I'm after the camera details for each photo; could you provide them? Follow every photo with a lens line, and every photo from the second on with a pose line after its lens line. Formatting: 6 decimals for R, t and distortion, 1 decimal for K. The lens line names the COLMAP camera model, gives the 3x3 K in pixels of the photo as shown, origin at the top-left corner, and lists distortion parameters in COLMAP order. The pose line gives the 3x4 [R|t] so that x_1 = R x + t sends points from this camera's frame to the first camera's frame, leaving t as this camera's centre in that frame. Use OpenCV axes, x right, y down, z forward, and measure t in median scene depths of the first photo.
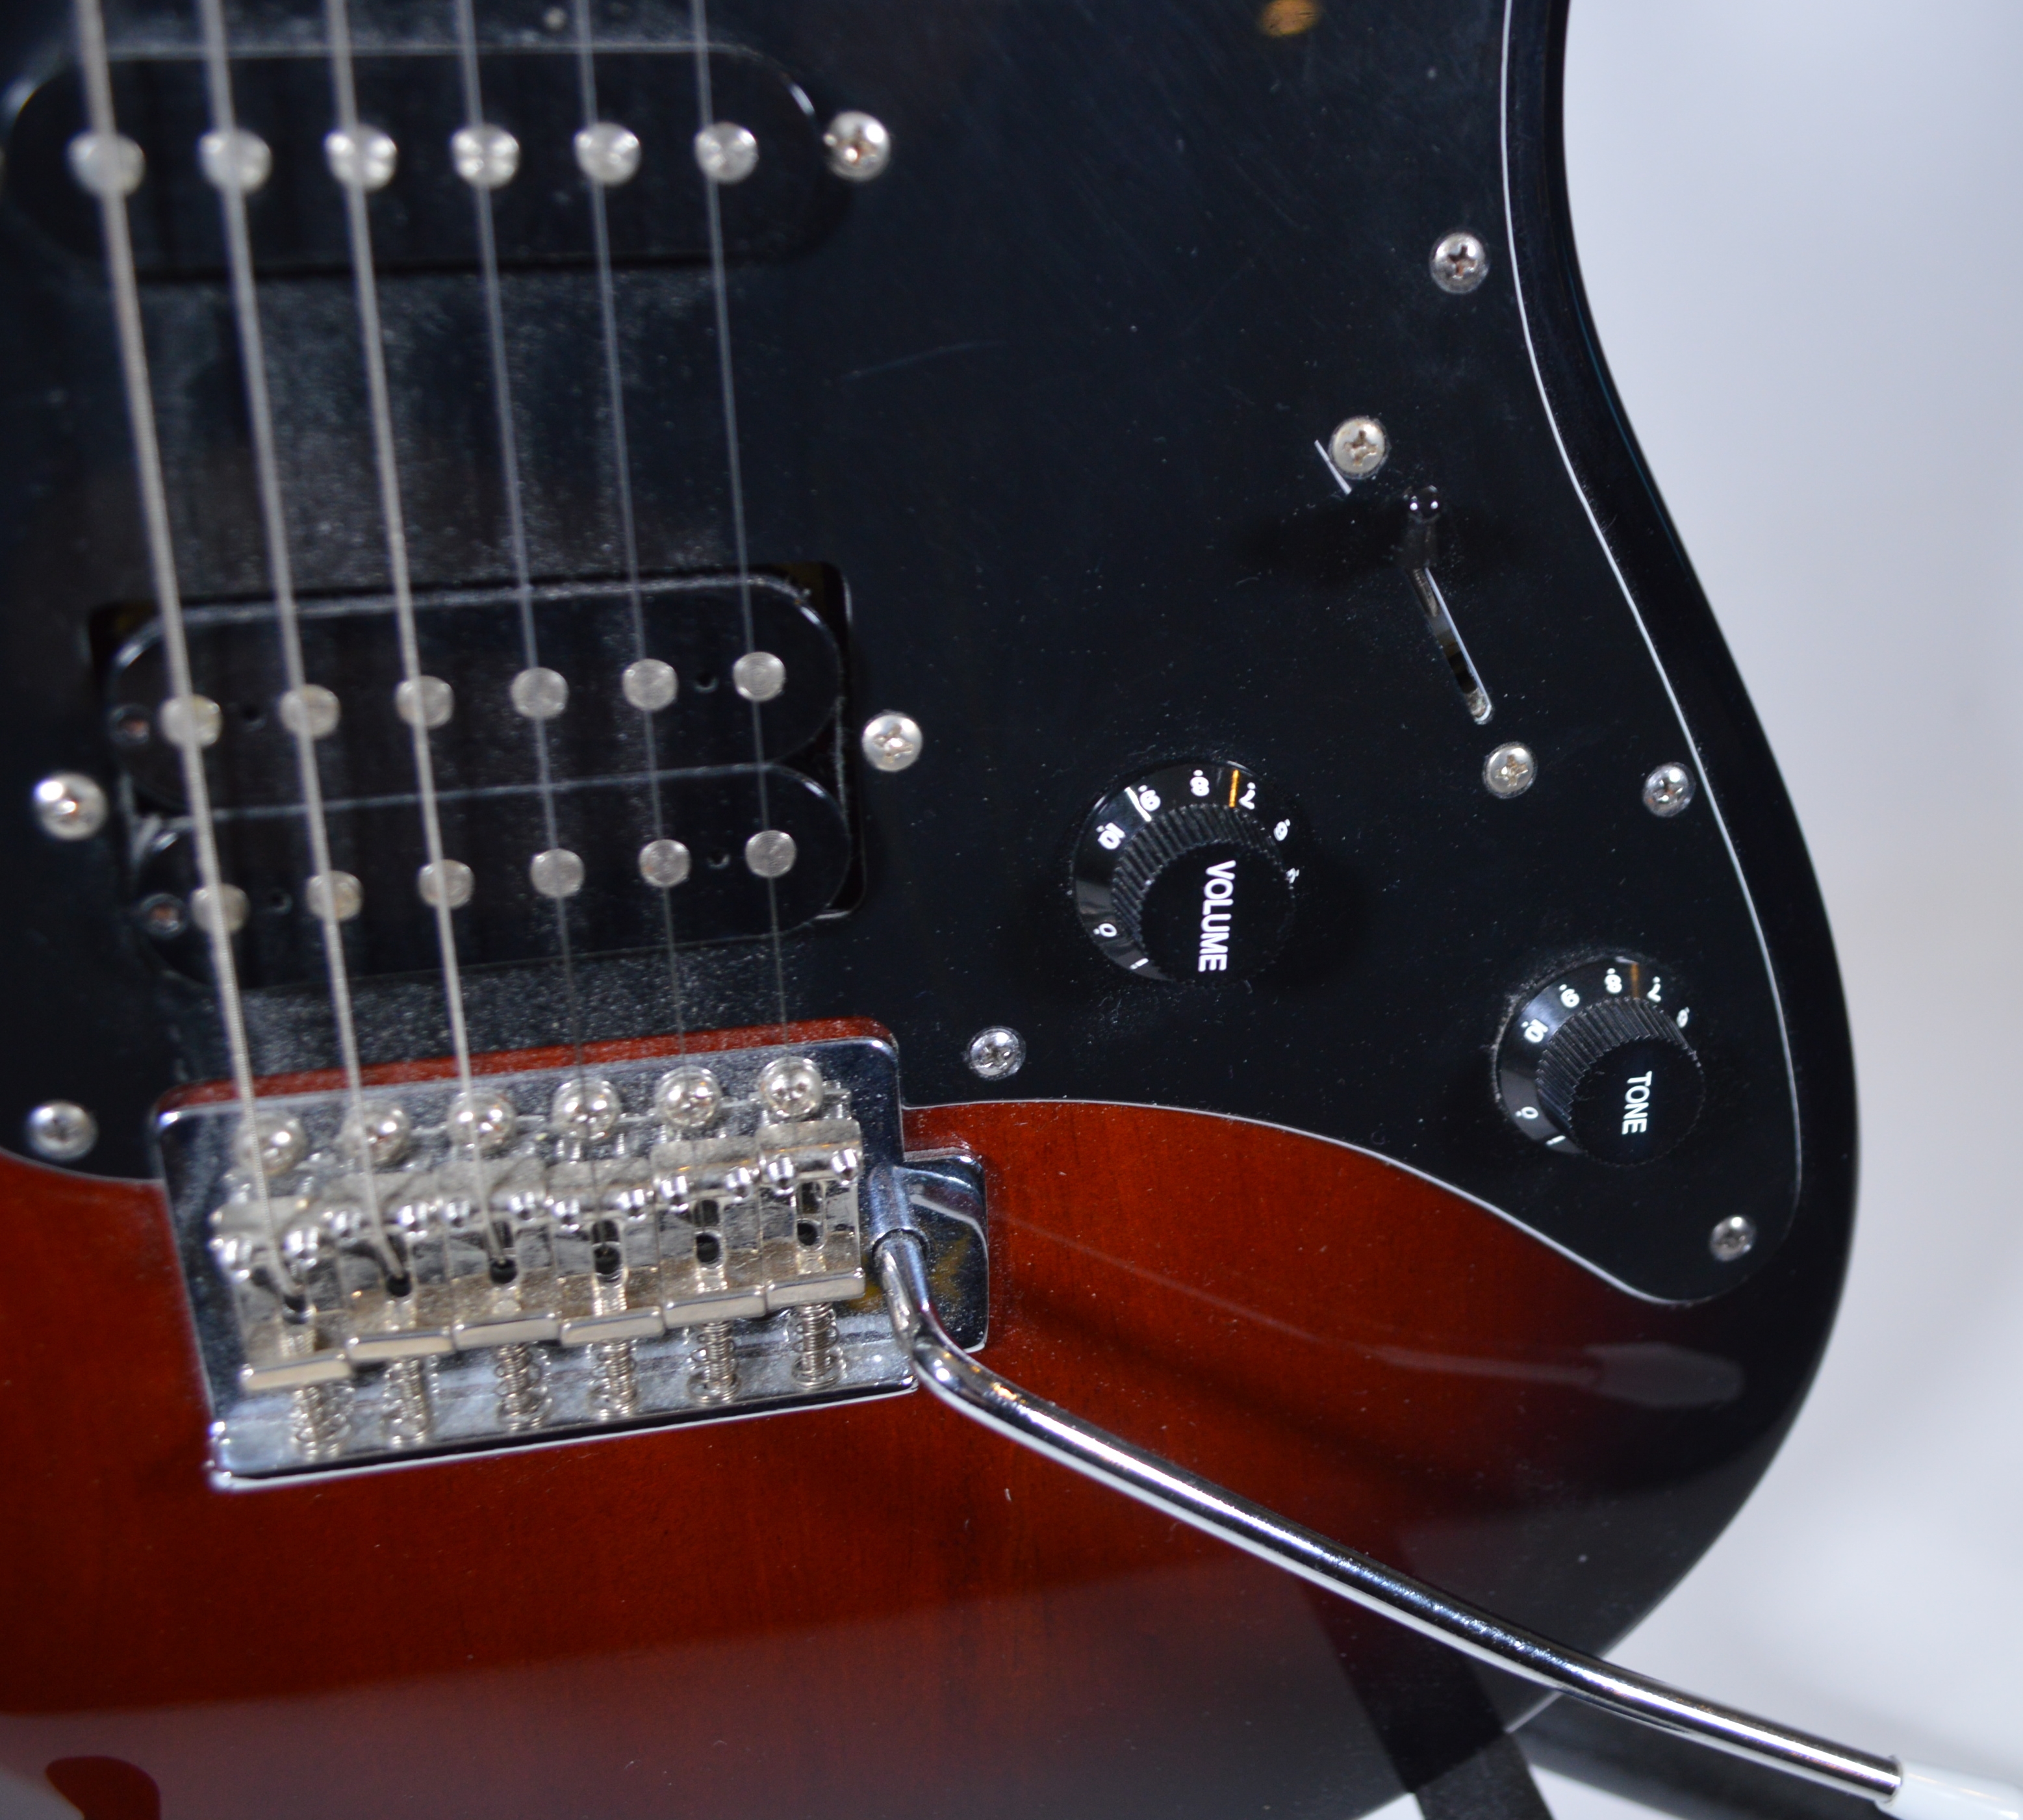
lens RADIAL K [[2263.8, 0, 1302.7], [0, 2263.8, 914.0], [0, 0, 1]] dist [-0.090024, 0.015969]
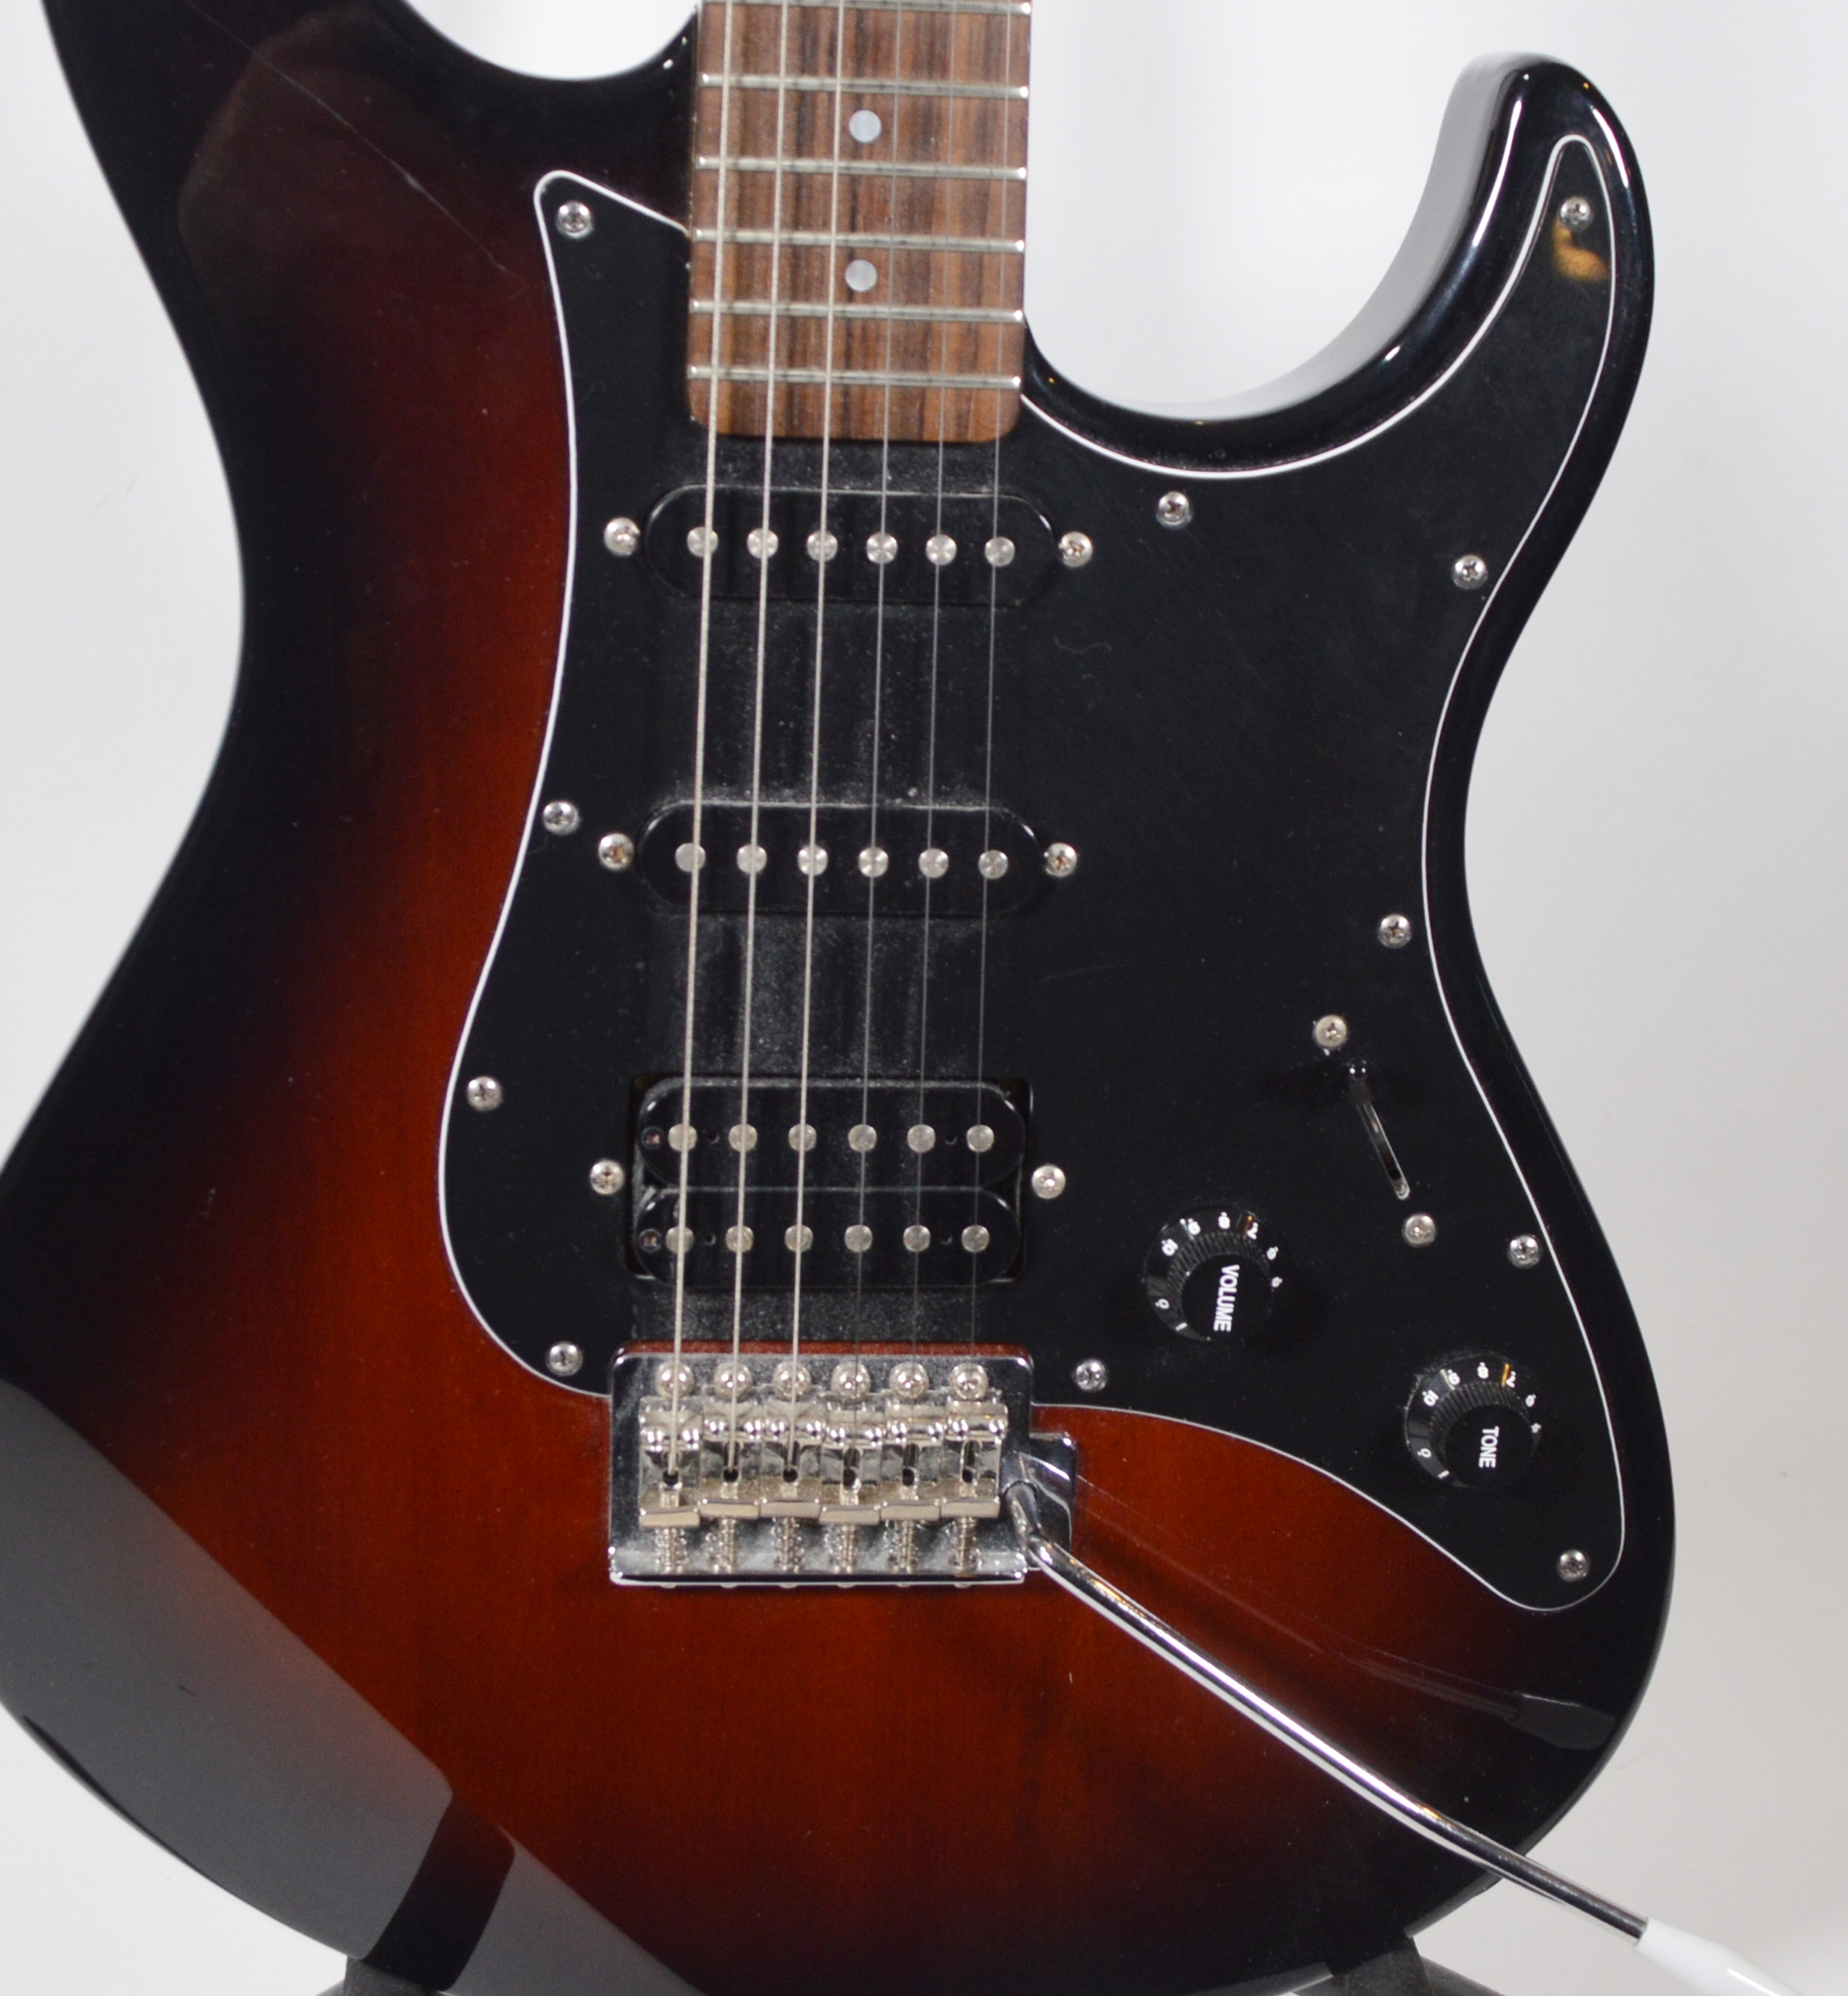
lens RADIAL K [[3406.2, 0, 926.4], [0, 3406.2, 875.2], [0, 0, 1]] dist [-0.084726, -0.064496]
pose [[0.980411, 0.060406, -0.187469, 0.203597], [-0.094226, 0.979671, -0.177107, 0.165957], [0.172959, 0.191302, 0.966172, -1.597792]]
